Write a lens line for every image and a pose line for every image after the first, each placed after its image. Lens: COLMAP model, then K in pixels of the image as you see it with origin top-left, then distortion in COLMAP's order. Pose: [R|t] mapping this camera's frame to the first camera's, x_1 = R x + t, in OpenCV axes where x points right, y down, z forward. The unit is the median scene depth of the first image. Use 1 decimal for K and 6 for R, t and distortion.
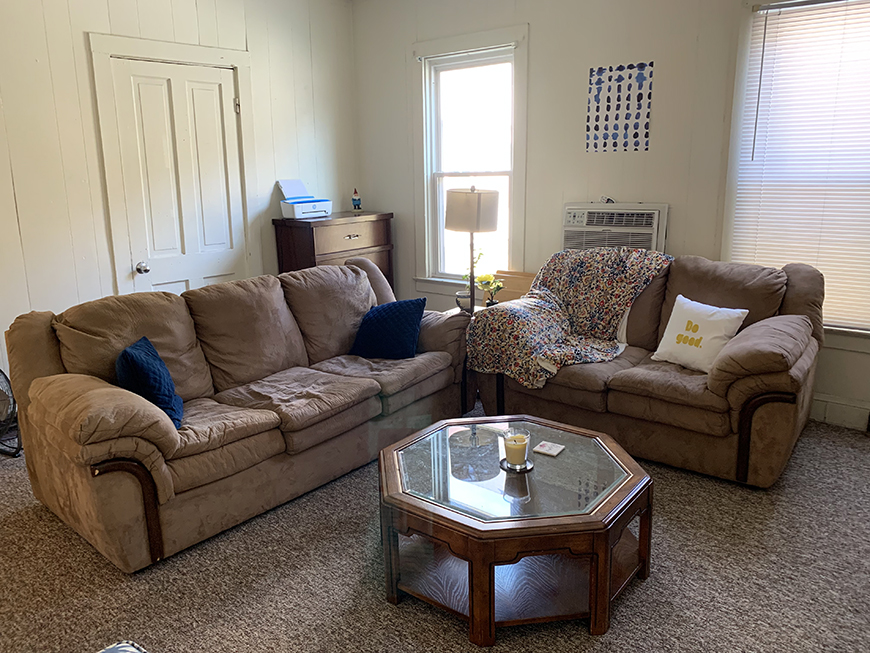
lens RADIAL K [[665.8, 0, 434.8], [0, 665.8, 322.0], [0, 0, 1]] dist [0.029726, -0.001877]
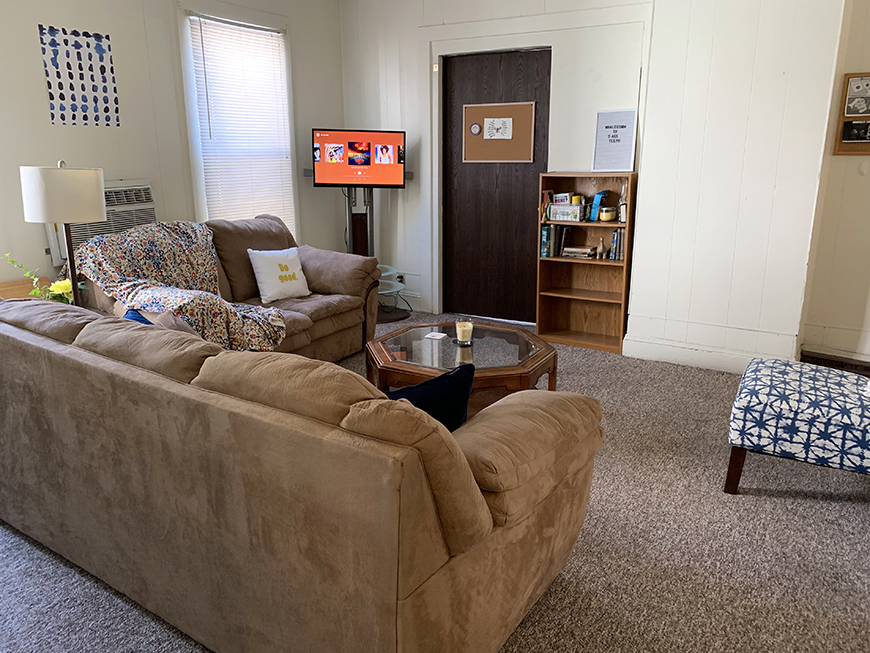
lens RADIAL K [[665.8, 0, 433.9], [0, 665.8, 326.8], [0, 0, 1]] dist [0.029726, -0.001877]
pose [[-0.095718, -0.242170, 0.965501, -0.746910], [0.242590, 0.935034, 0.258578, -0.121499], [-0.965395, 0.258971, -0.030751, 0.649555]]
